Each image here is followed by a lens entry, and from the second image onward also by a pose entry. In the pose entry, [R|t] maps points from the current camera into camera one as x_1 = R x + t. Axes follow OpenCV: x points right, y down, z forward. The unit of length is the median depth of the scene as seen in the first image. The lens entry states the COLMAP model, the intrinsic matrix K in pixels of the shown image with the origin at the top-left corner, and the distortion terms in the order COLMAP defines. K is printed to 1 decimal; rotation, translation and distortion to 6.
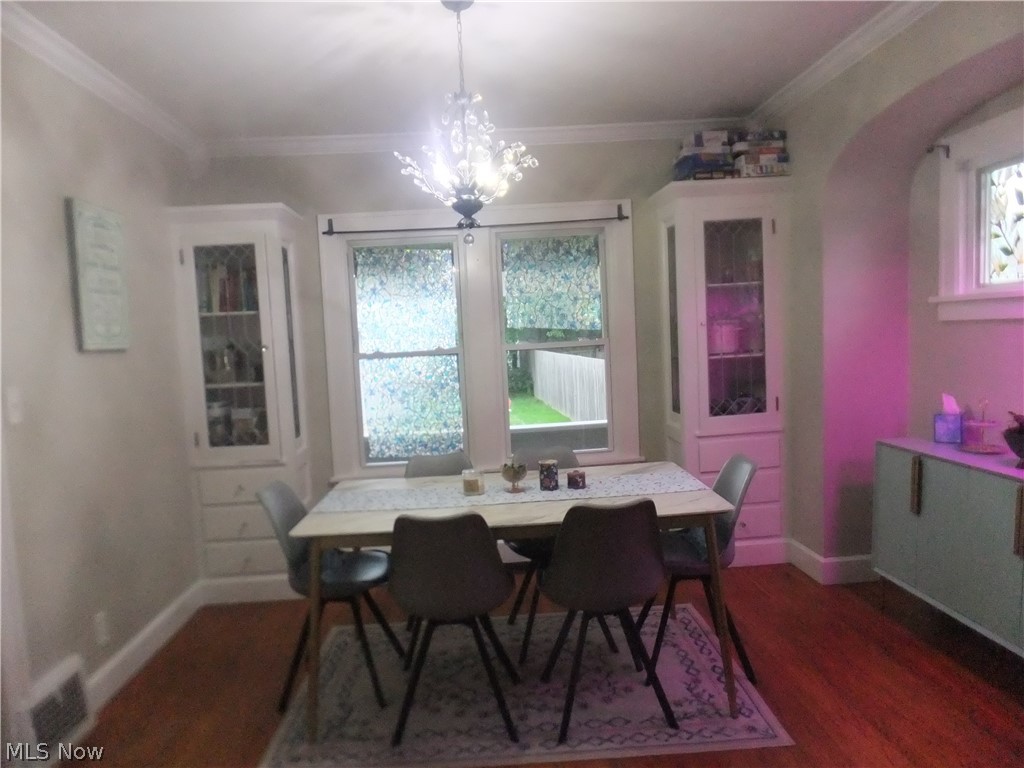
lens RADIAL K [[684.1, 0, 512.0], [0, 684.1, 384.0], [0, 0, 1]] dist [-0.034540, 0.032043]
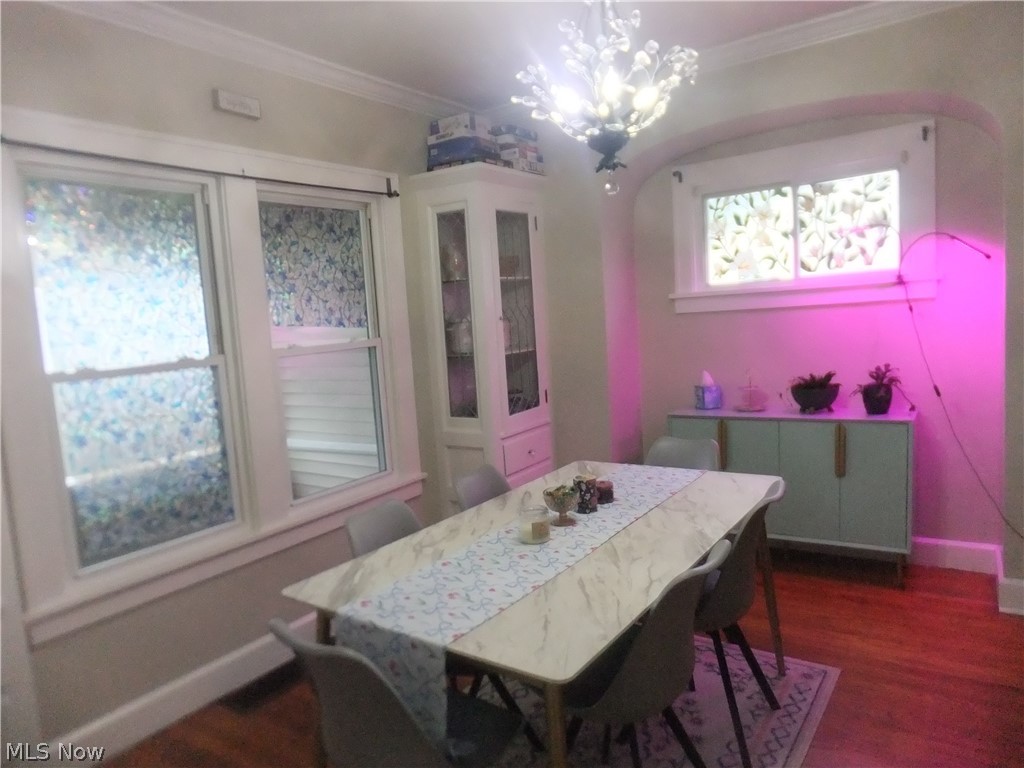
lens RADIAL K [[684.1, 0, 512.0], [0, 684.1, 384.0], [0, 0, 1]] dist [-0.034540, 0.032043]
pose [[0.611274, -0.070955, 0.788232, -0.429138], [0.092328, 0.995566, 0.018018, -0.012047], [-0.786015, 0.061761, 0.615115, 0.380301]]
